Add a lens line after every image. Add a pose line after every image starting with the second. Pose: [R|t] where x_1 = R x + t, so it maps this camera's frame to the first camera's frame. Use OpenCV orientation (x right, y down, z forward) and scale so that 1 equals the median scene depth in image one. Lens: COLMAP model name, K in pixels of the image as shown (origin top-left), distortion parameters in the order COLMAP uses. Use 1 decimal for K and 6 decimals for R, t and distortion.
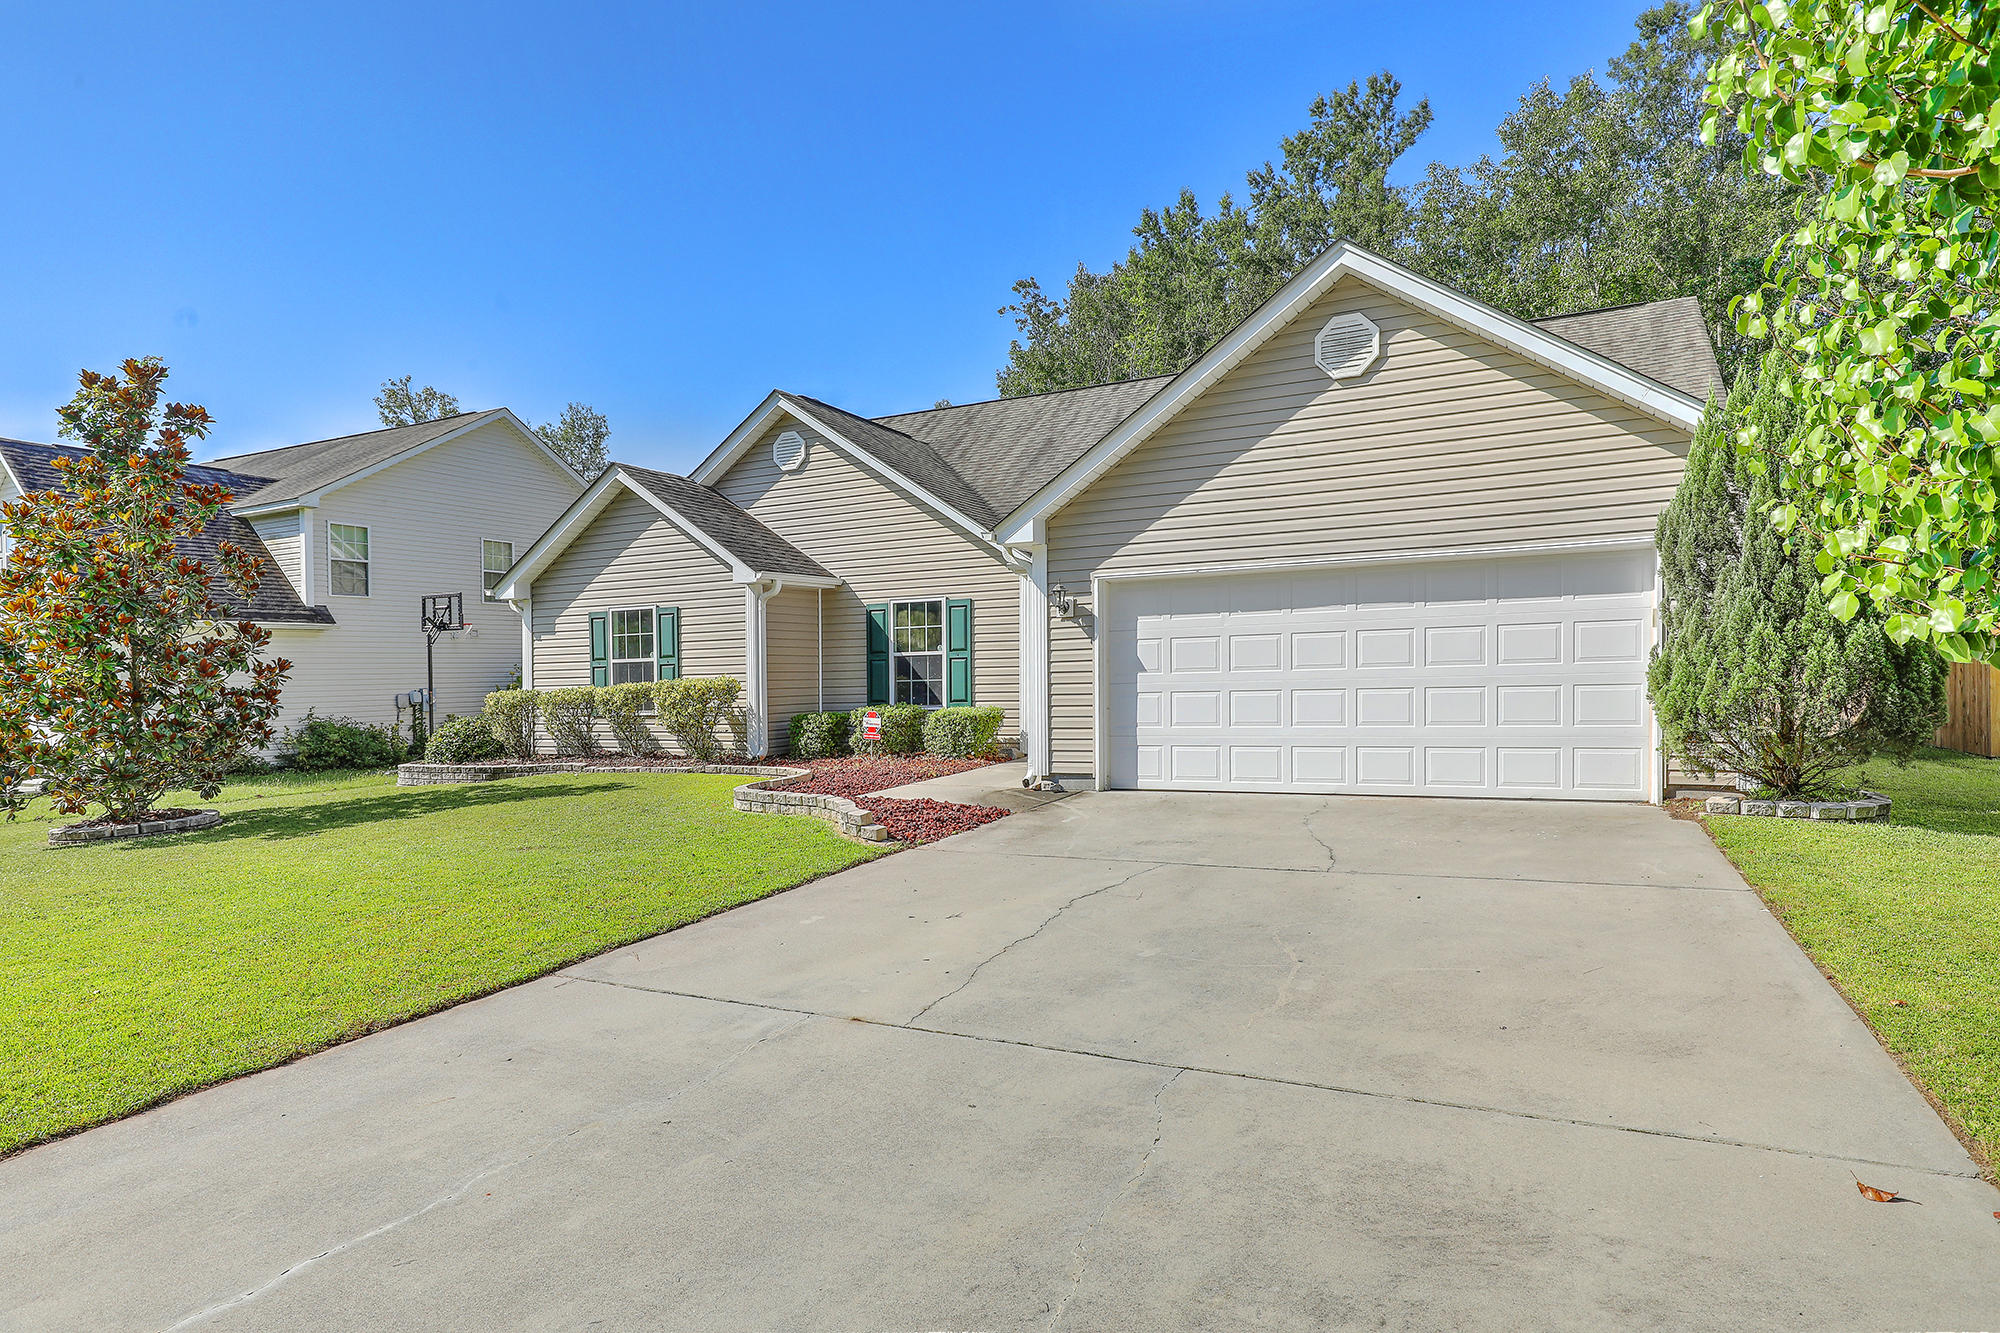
lens RADIAL K [[1087.9, 0, 1012.8], [0, 1087.9, 677.4], [0, 0, 1]] dist [0.005639, -0.001711]
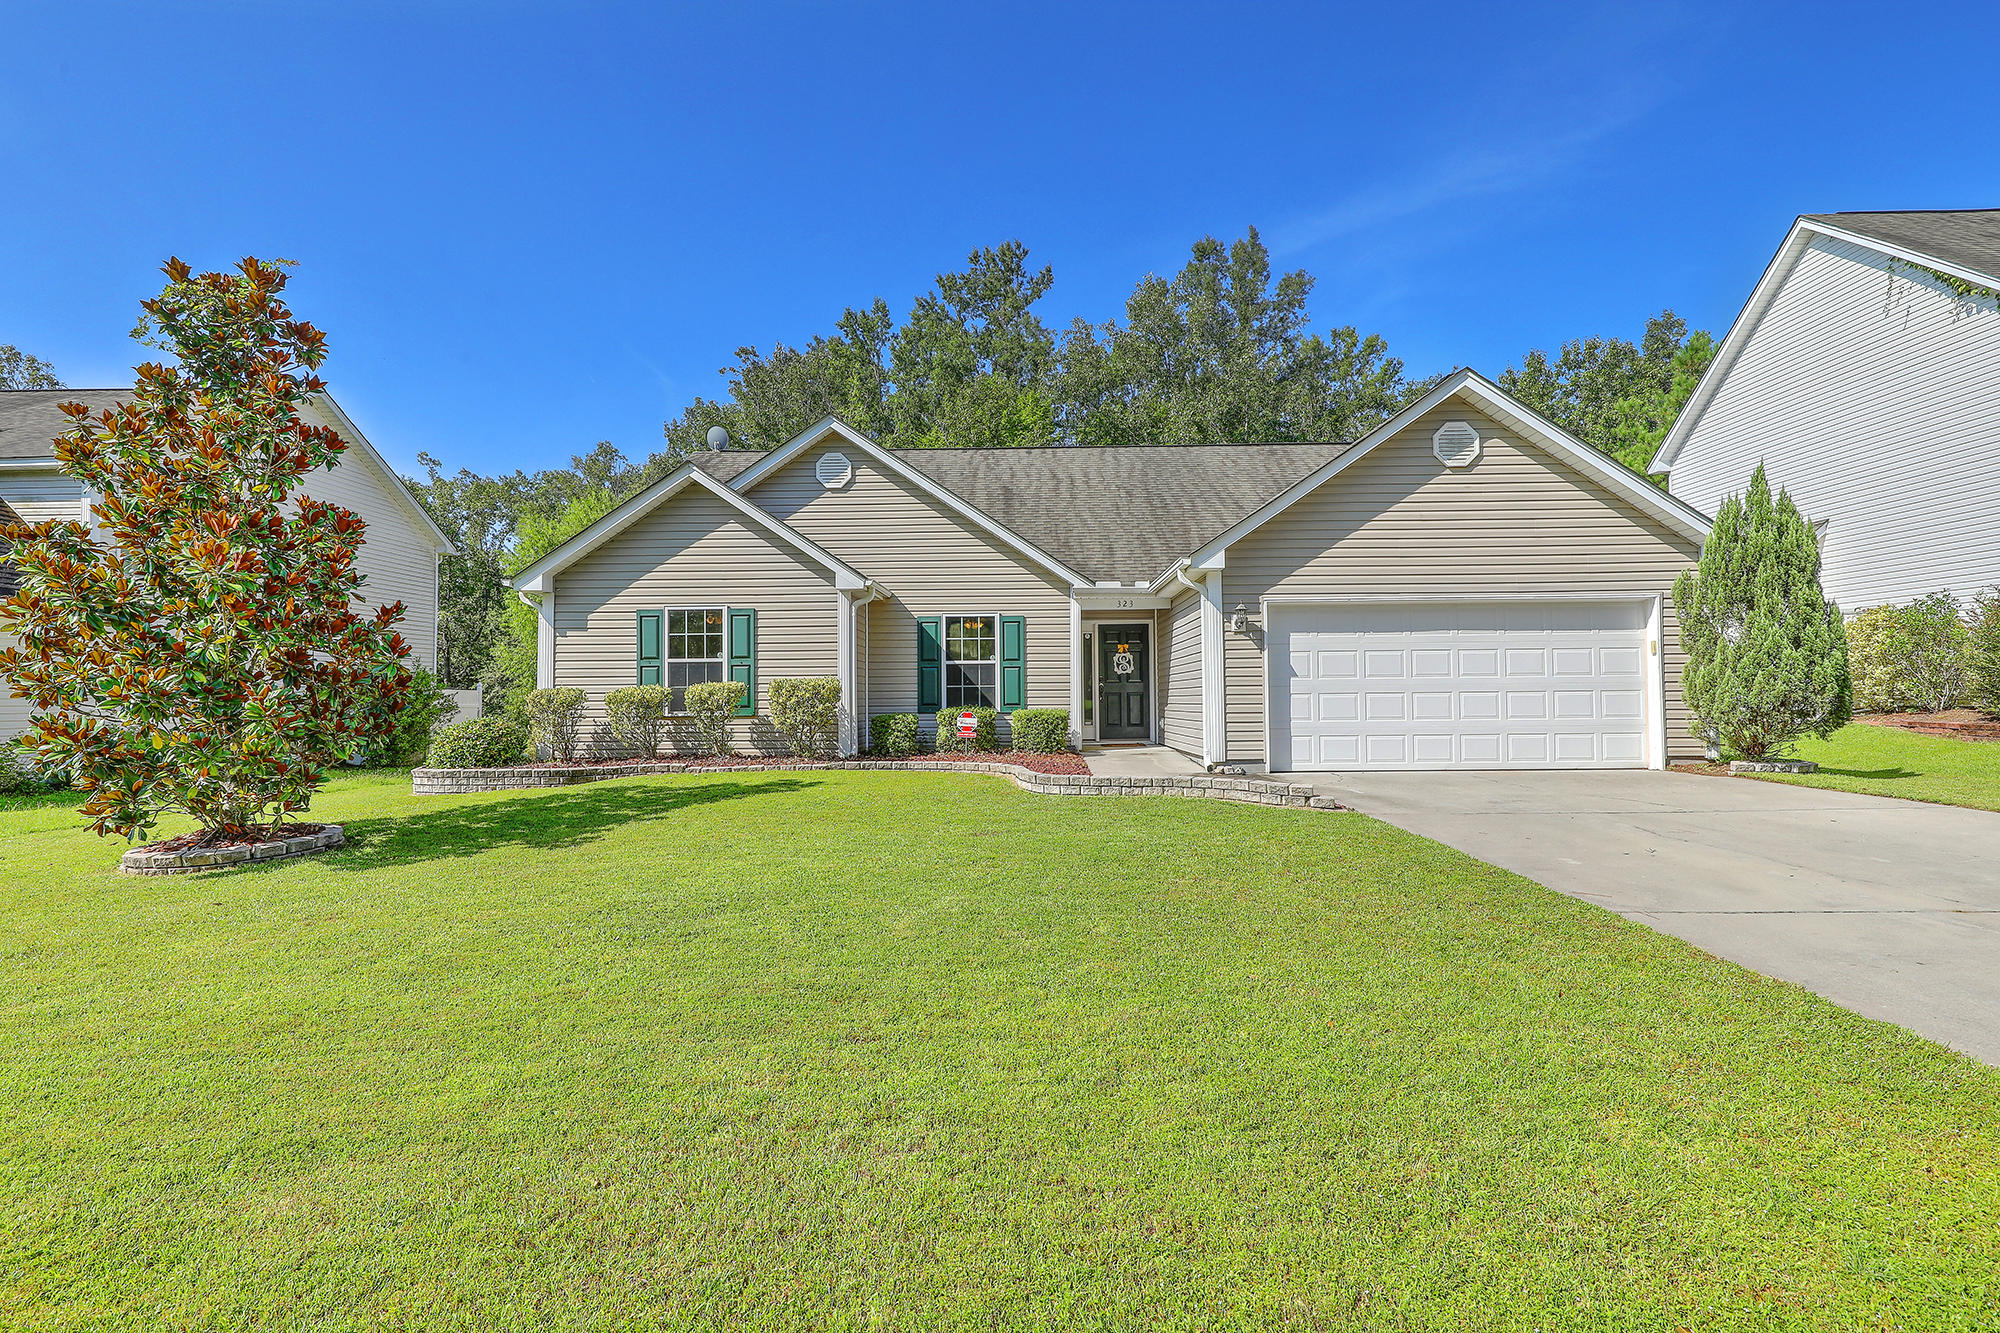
lens RADIAL K [[903.8, 0, 1002.2], [0, 903.8, 661.6], [0, 0, 1]] dist [0.002299, -0.000451]
pose [[0.905779, 0.031672, 0.422566, -0.456503], [-0.012028, 0.998723, -0.049073, 0.023258], [-0.423581, 0.039367, 0.905003, 0.141332]]
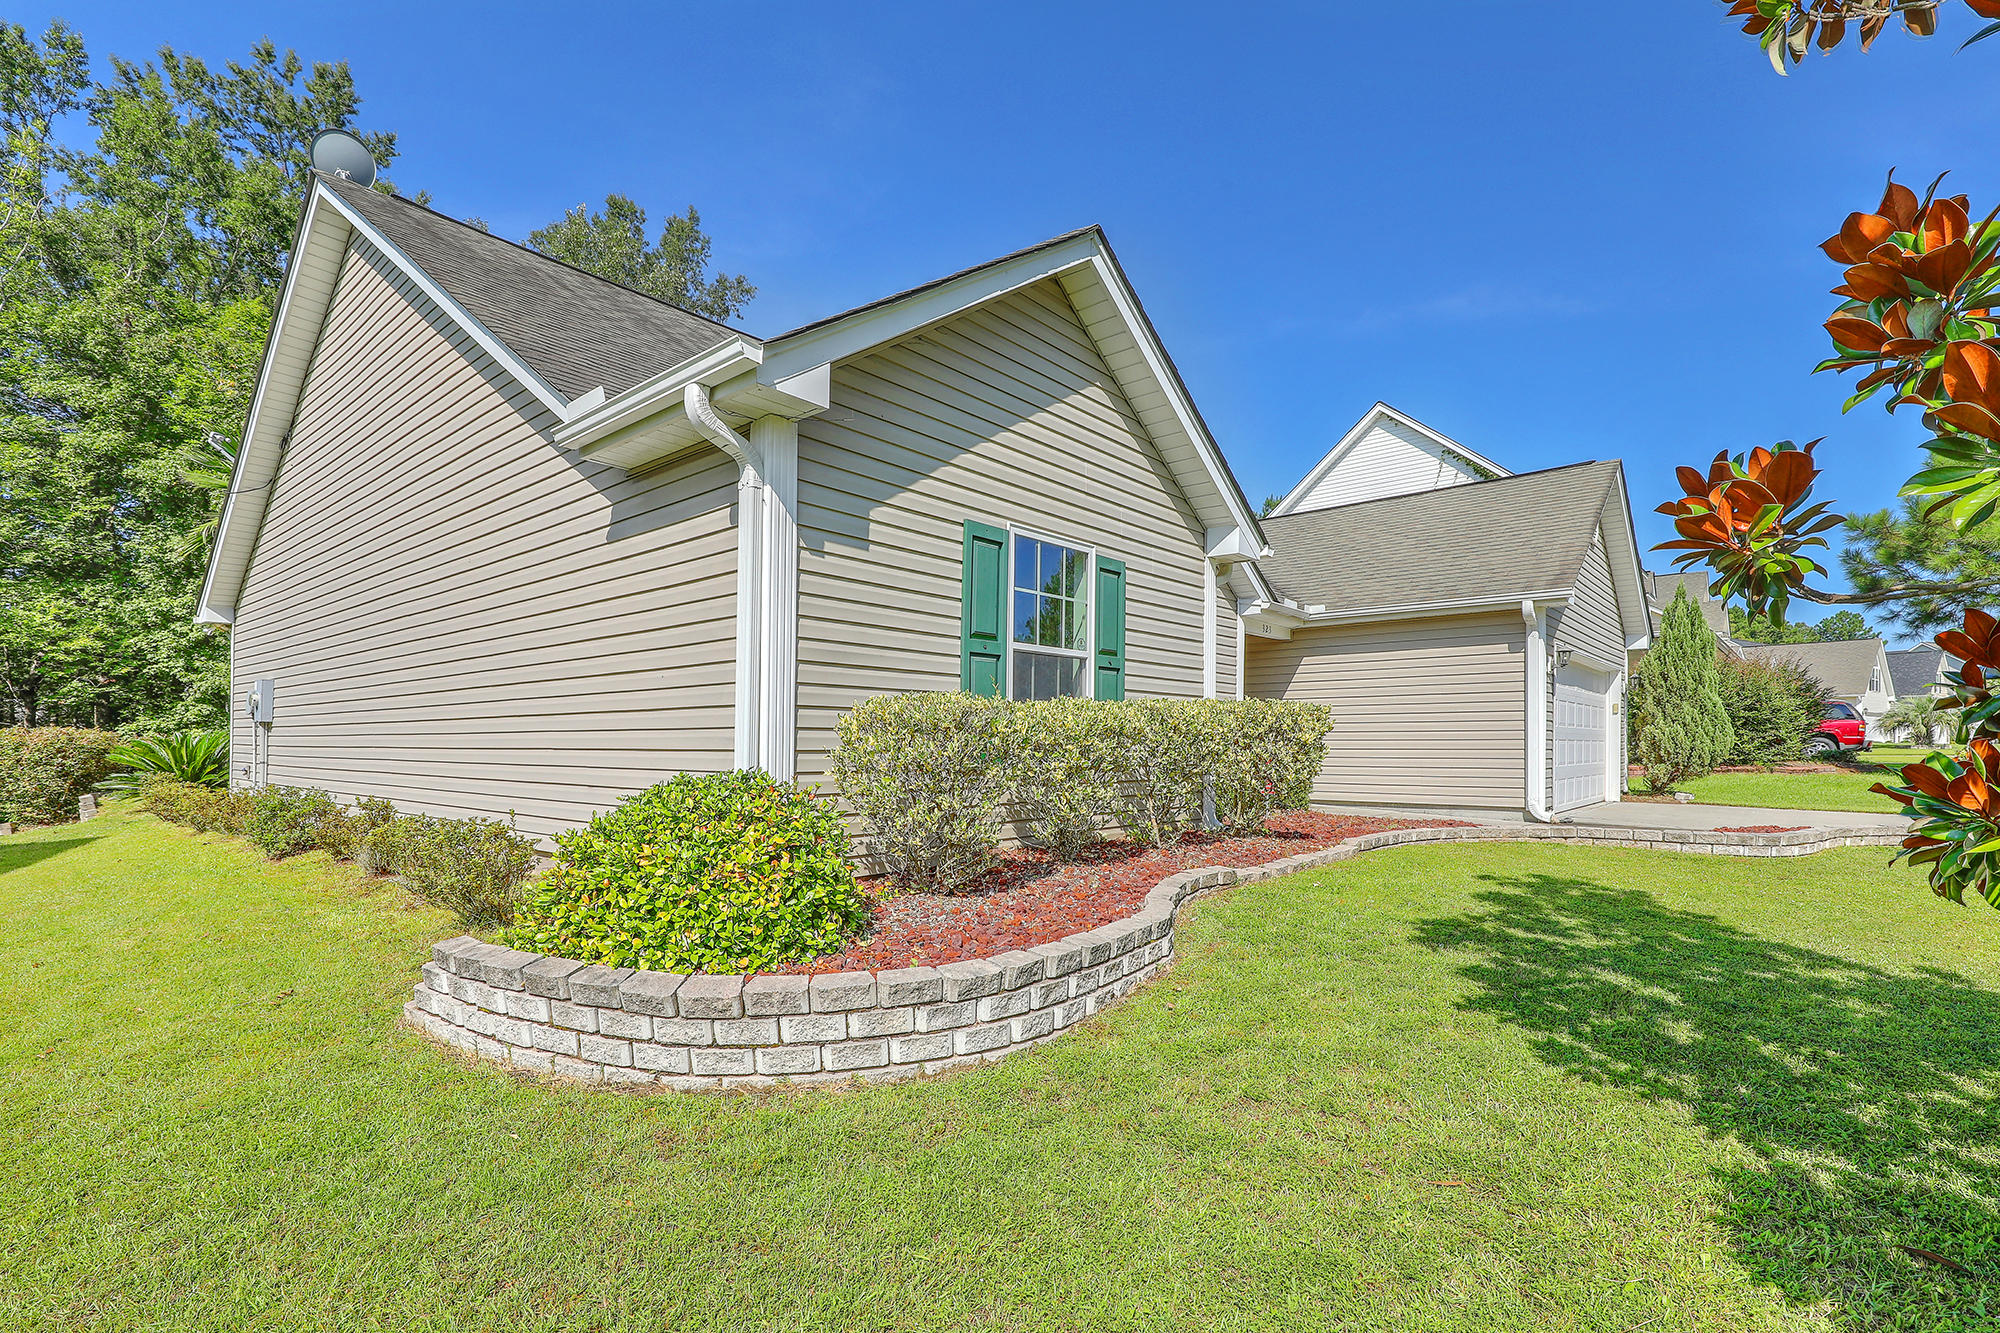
lens RADIAL K [[903.8, 0, 1012.0], [0, 903.8, 730.8], [0, 0, 1]] dist [0.002299, -0.000451]
pose [[0.258299, 0.038761, 0.965287, -0.751026], [-0.008821, 0.999248, -0.037764, 0.035179], [-0.966025, 0.001240, 0.258446, 0.941648]]
